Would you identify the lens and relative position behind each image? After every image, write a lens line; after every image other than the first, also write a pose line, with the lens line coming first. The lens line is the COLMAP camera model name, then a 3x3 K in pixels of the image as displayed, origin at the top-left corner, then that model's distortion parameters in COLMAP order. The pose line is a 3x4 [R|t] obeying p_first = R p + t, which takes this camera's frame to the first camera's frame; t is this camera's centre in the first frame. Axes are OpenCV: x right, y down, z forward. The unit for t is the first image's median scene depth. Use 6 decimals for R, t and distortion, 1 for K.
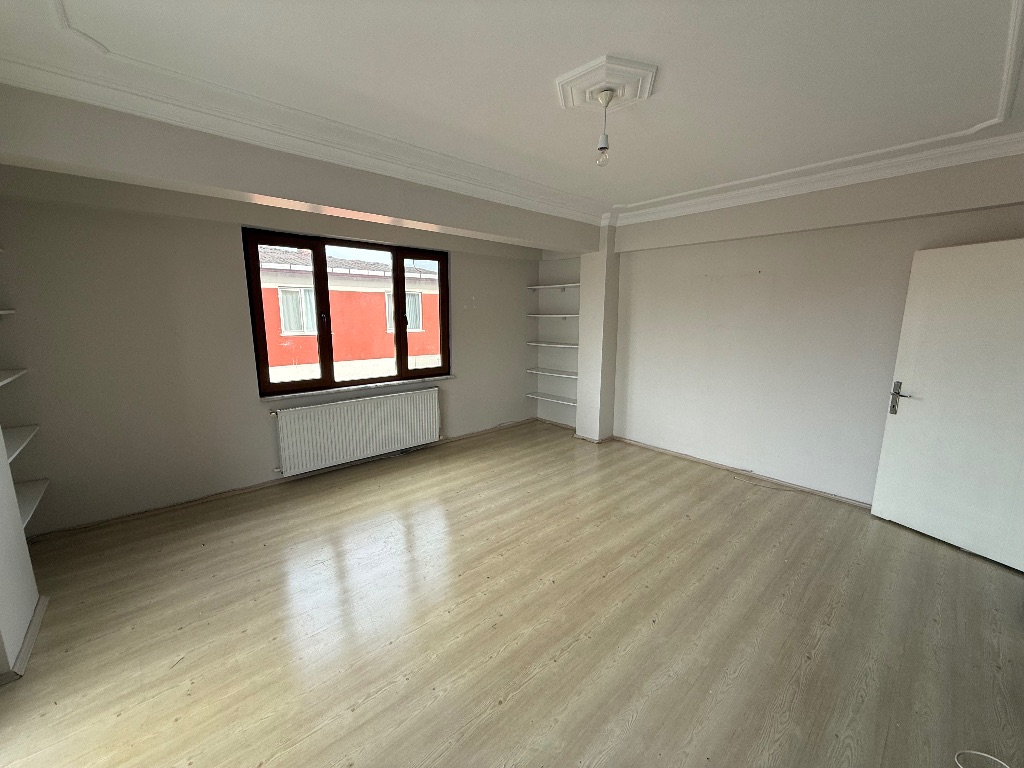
lens RADIAL K [[403.3, 0, 512.0], [0, 403.3, 384.0], [0, 0, 1]] dist [-0.001778, 0.000097]
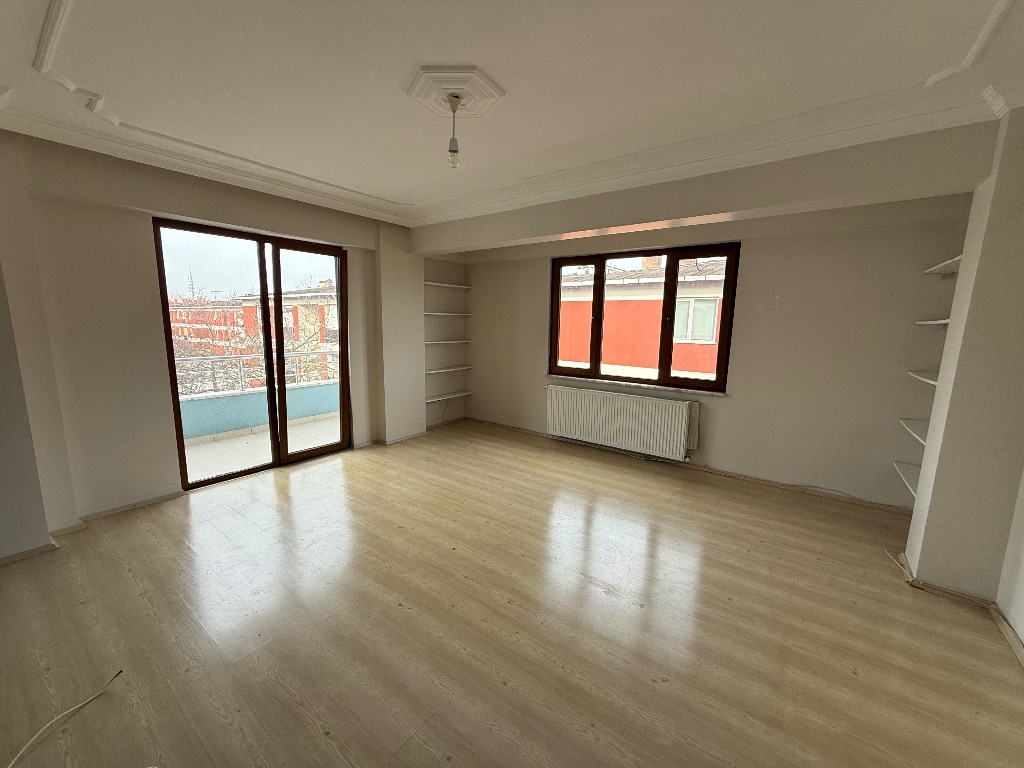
lens RADIAL K [[403.3, 0, 512.0], [0, 403.3, 384.0], [0, 0, 1]] dist [-0.001778, 0.000097]
pose [[0.214286, 0.158156, -0.963882, 0.647123], [-0.183556, 0.975744, 0.119295, -0.070611], [0.959369, 0.151363, 0.238119, 0.458259]]
